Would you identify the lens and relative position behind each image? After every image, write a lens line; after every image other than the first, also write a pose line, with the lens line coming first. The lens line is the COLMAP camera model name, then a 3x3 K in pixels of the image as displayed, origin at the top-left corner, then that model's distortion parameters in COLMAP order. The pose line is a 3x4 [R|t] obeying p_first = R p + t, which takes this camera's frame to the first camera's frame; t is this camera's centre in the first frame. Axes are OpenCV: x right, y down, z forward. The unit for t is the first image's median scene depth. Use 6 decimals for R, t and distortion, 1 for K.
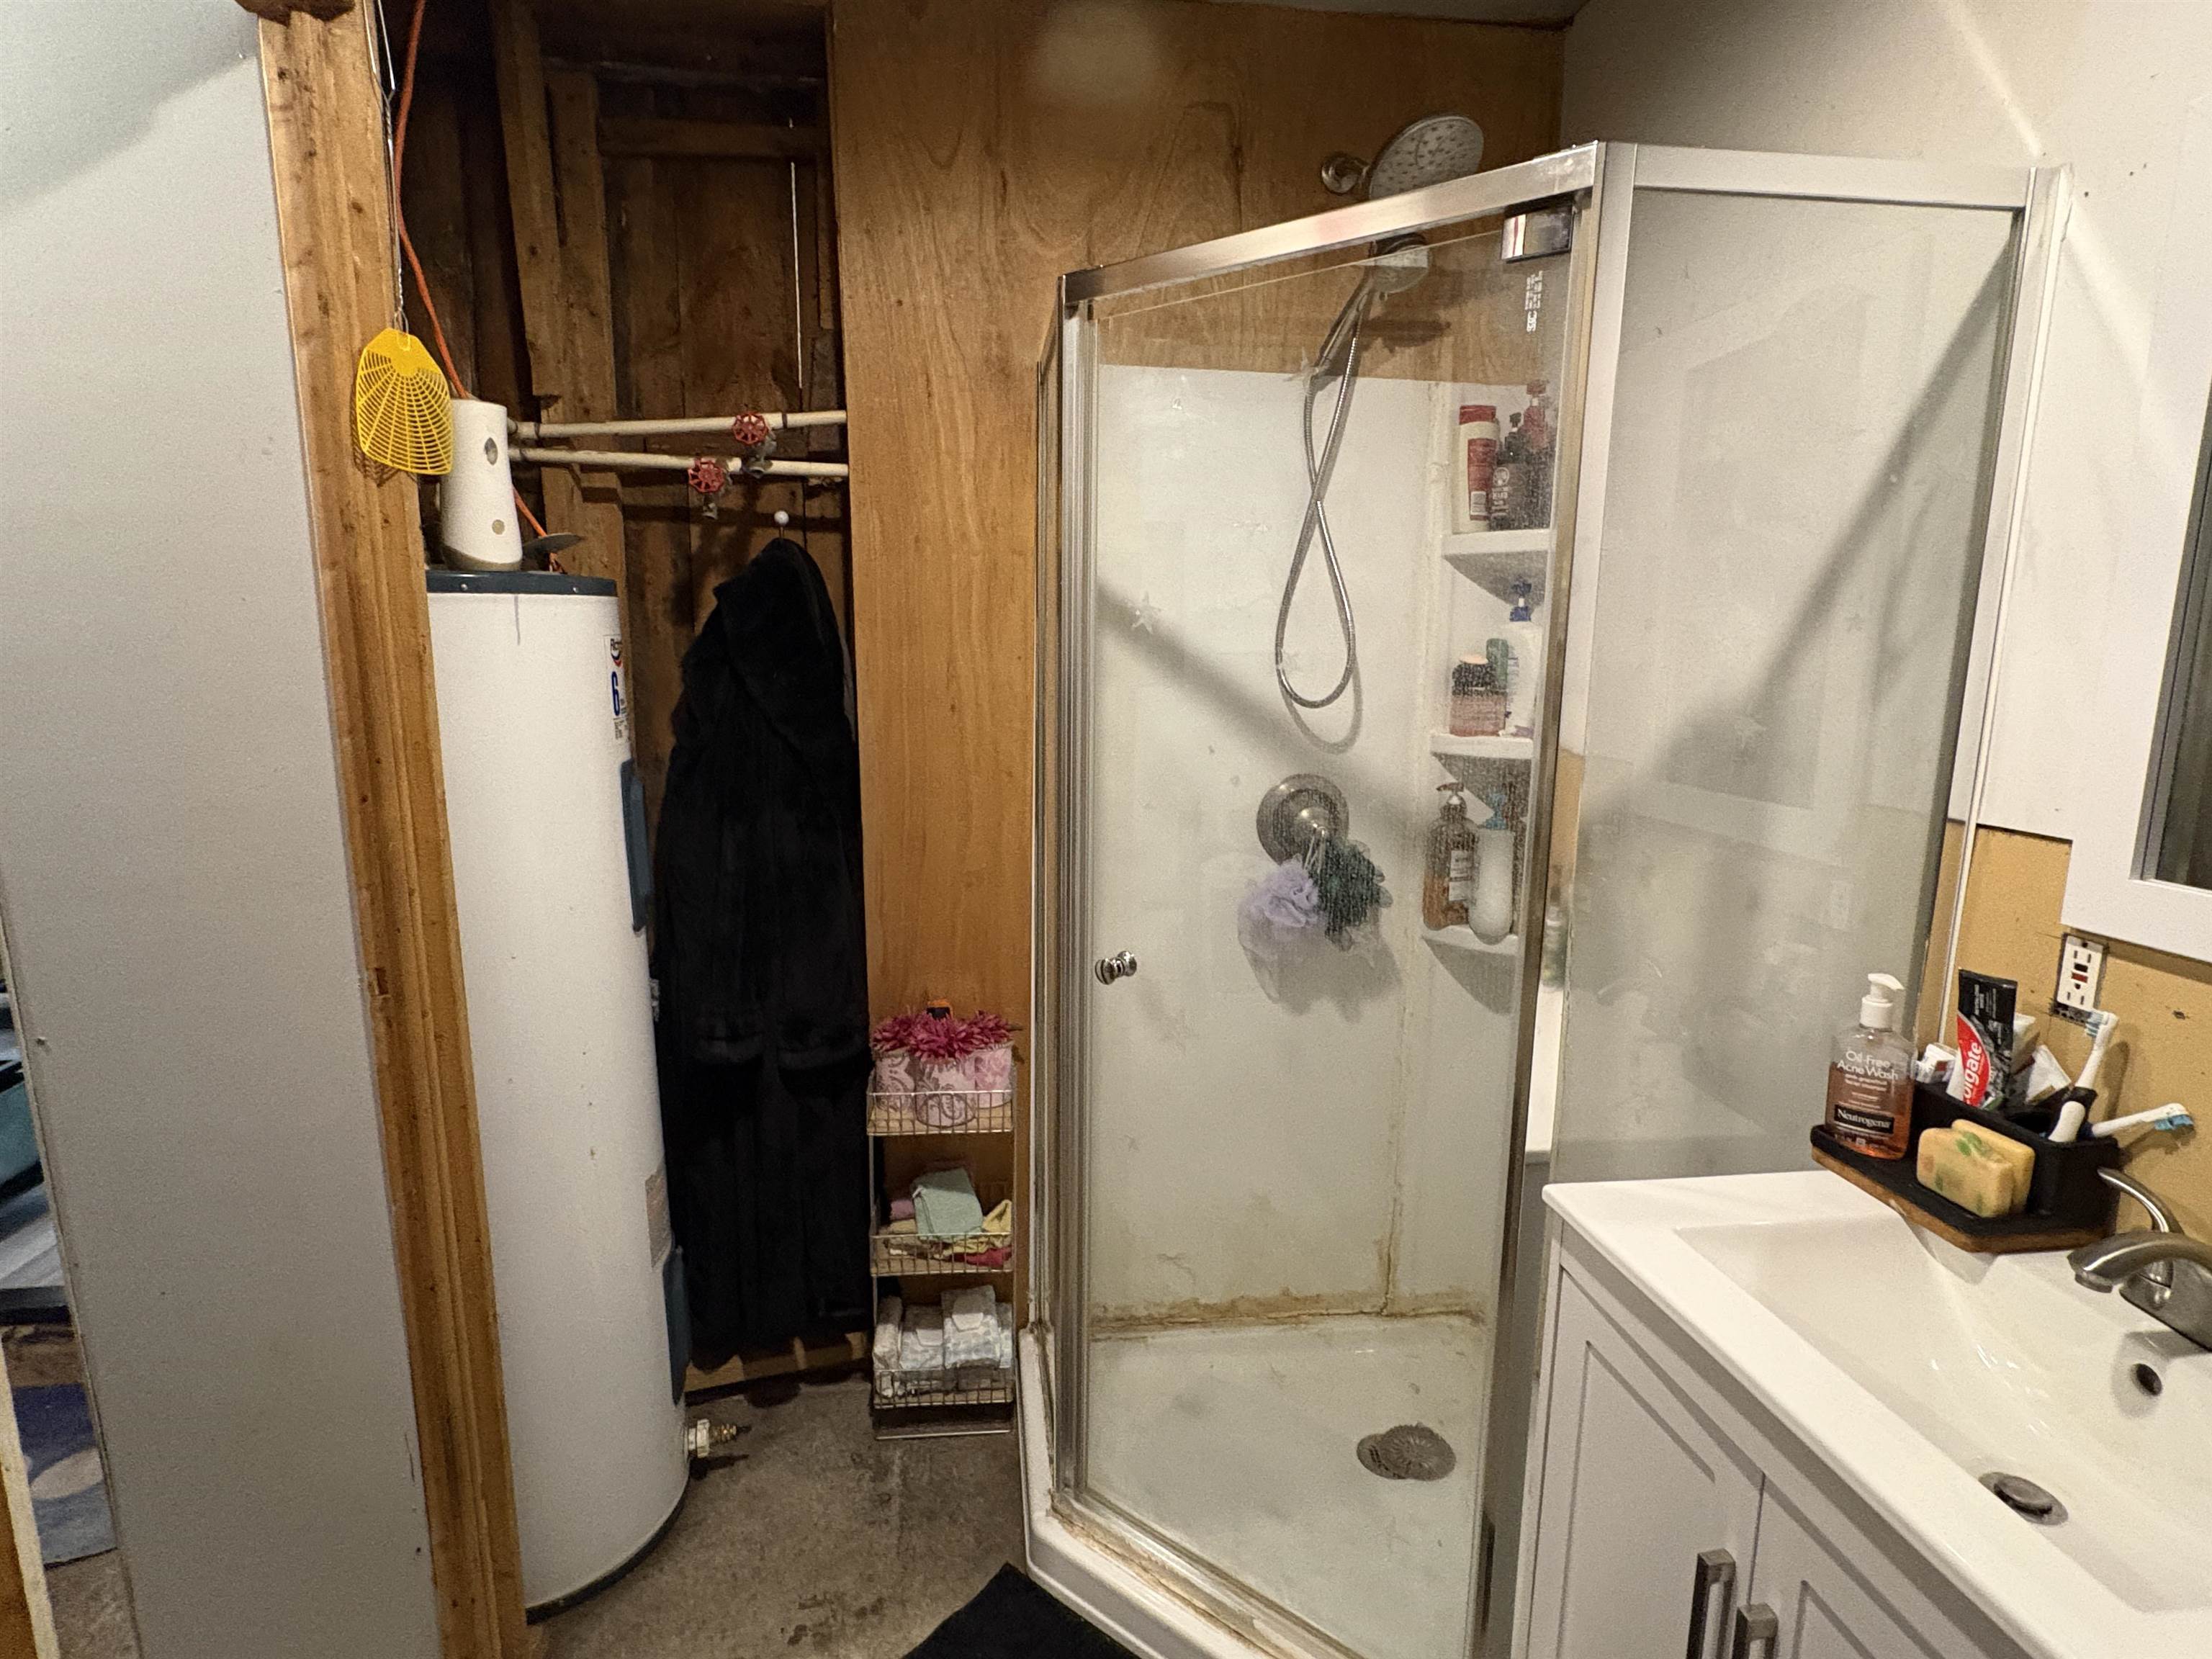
lens RADIAL K [[1085.8, 0, 1106.0], [0, 1085.8, 829.5], [0, 0, 1]] dist [-0.000812, -0.001936]
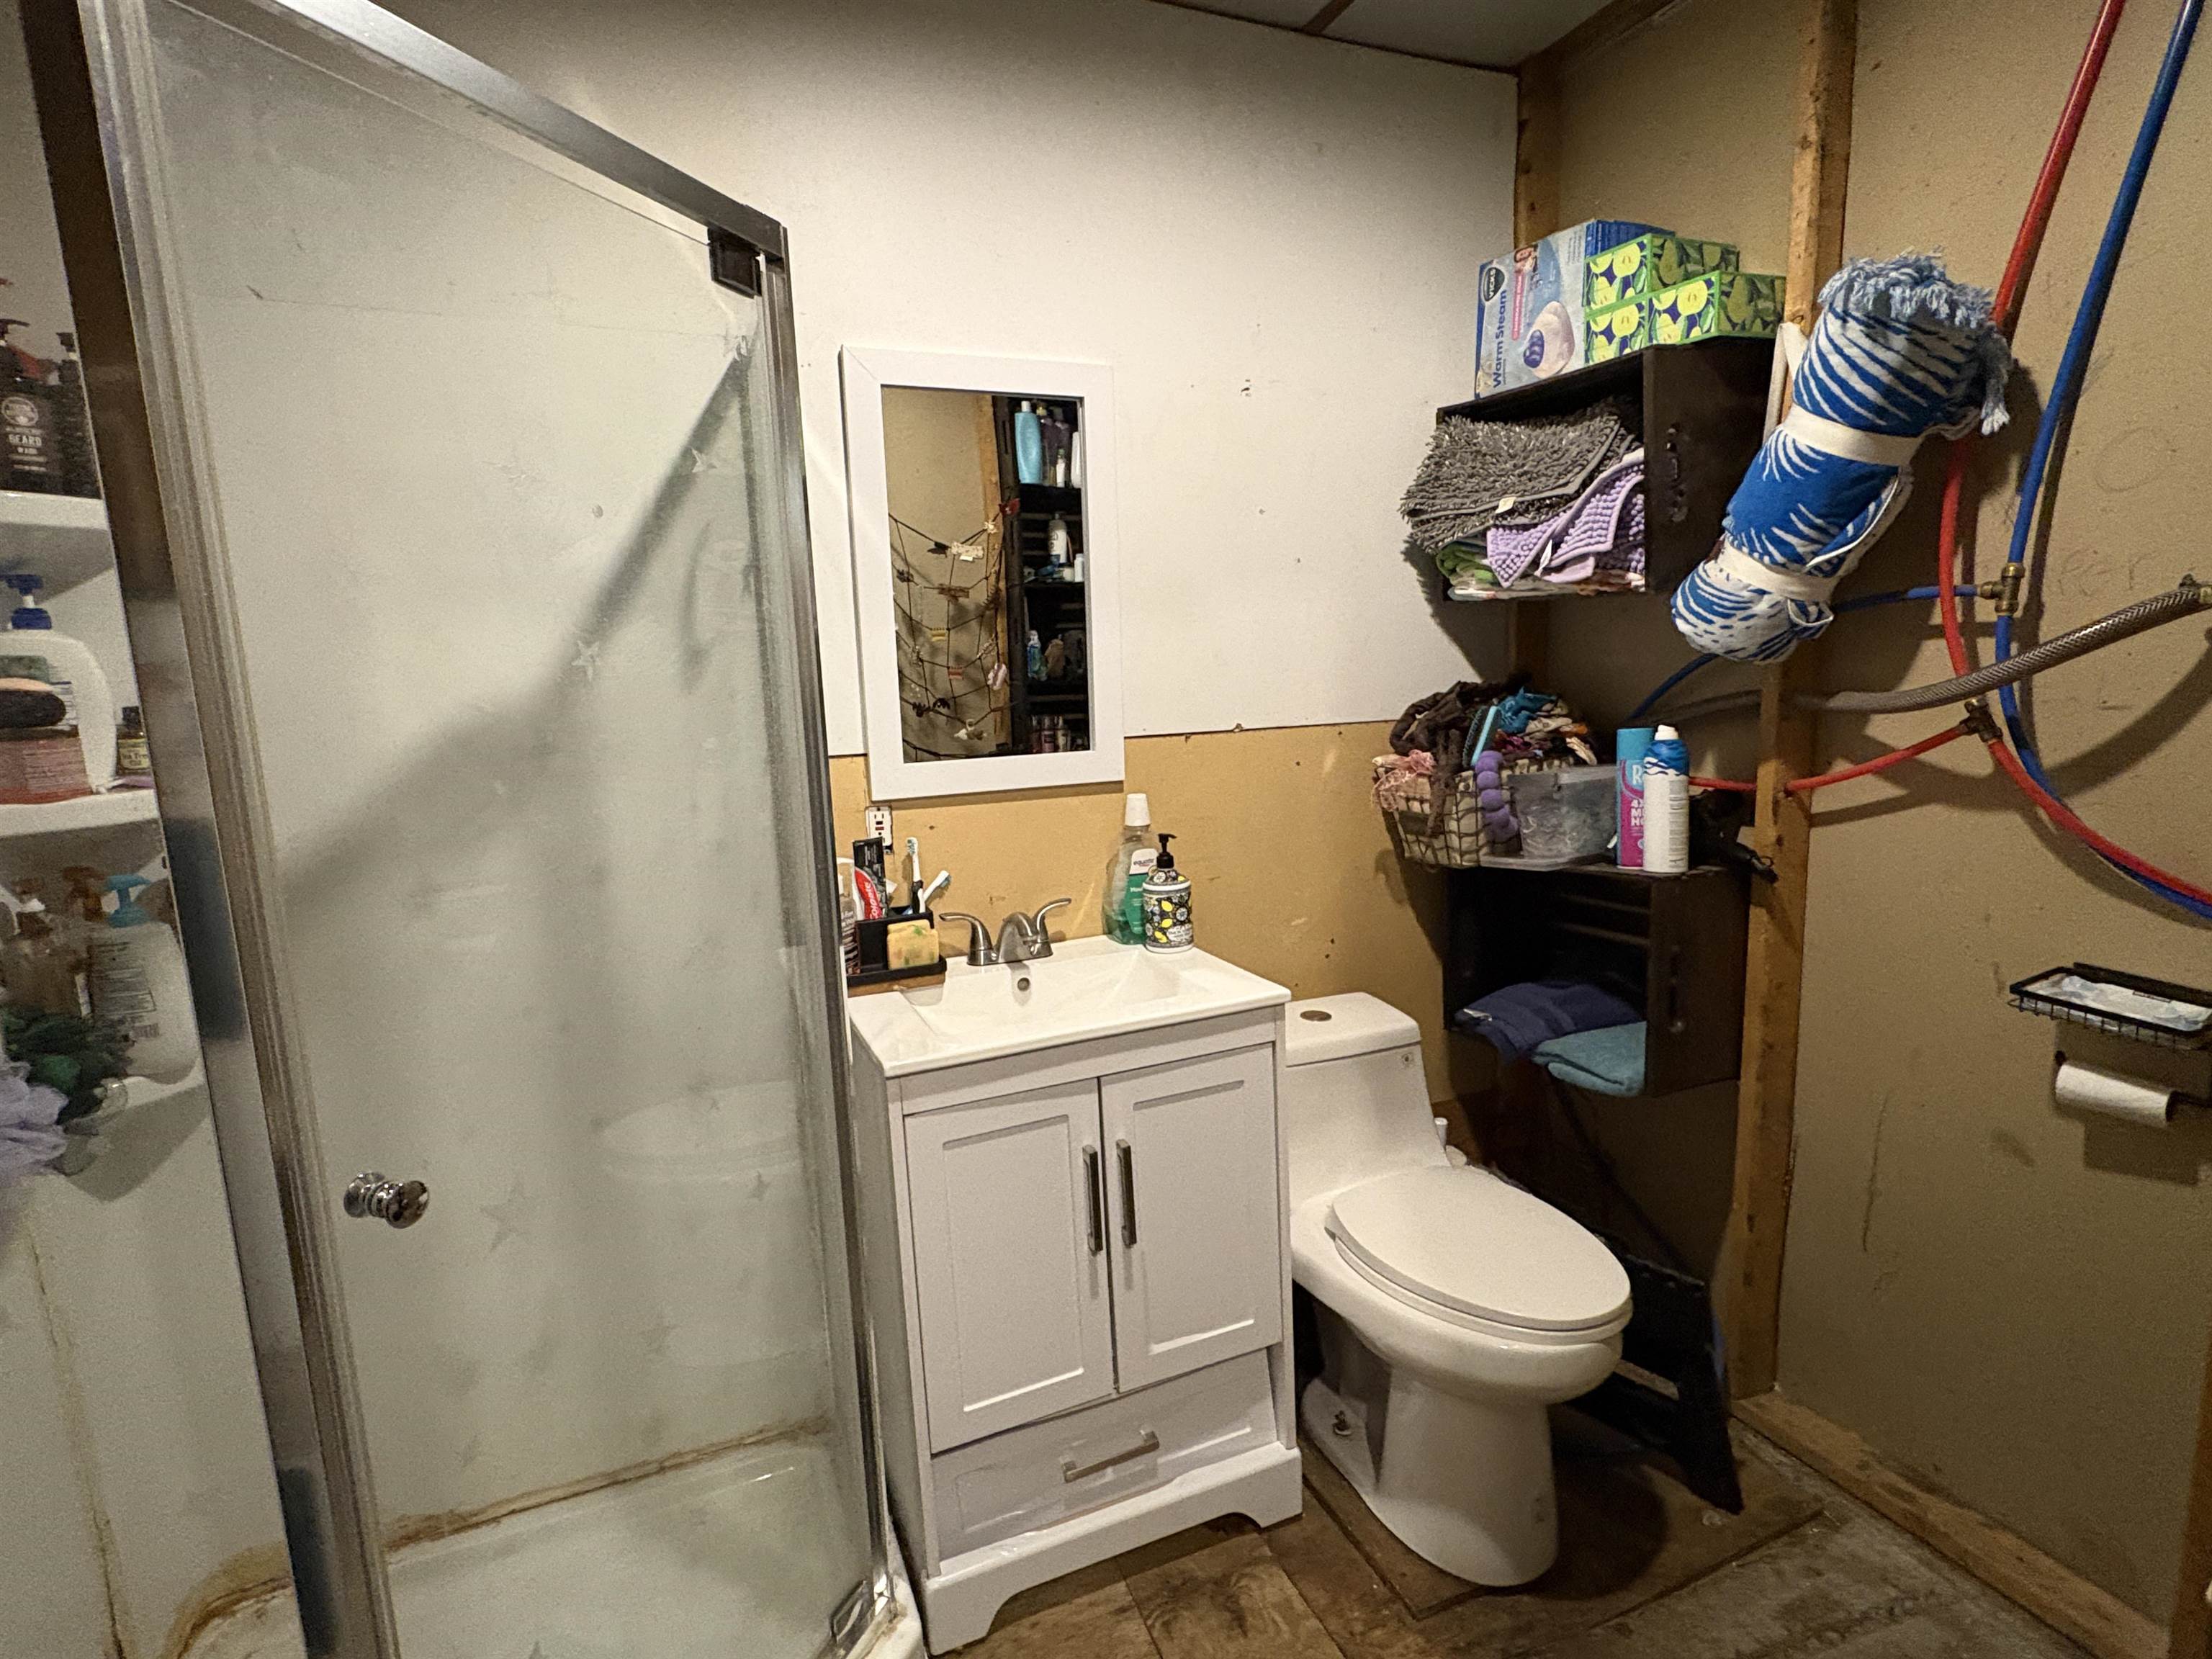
lens RADIAL K [[1085.8, 0, 1106.0], [0, 1085.8, 829.5], [0, 0, 1]] dist [-0.000812, -0.001936]
pose [[-0.262112, -0.140741, 0.954719, -0.851588], [0.199565, 0.960018, 0.196312, -0.130441], [-0.944177, 0.241984, -0.223545, 1.017219]]
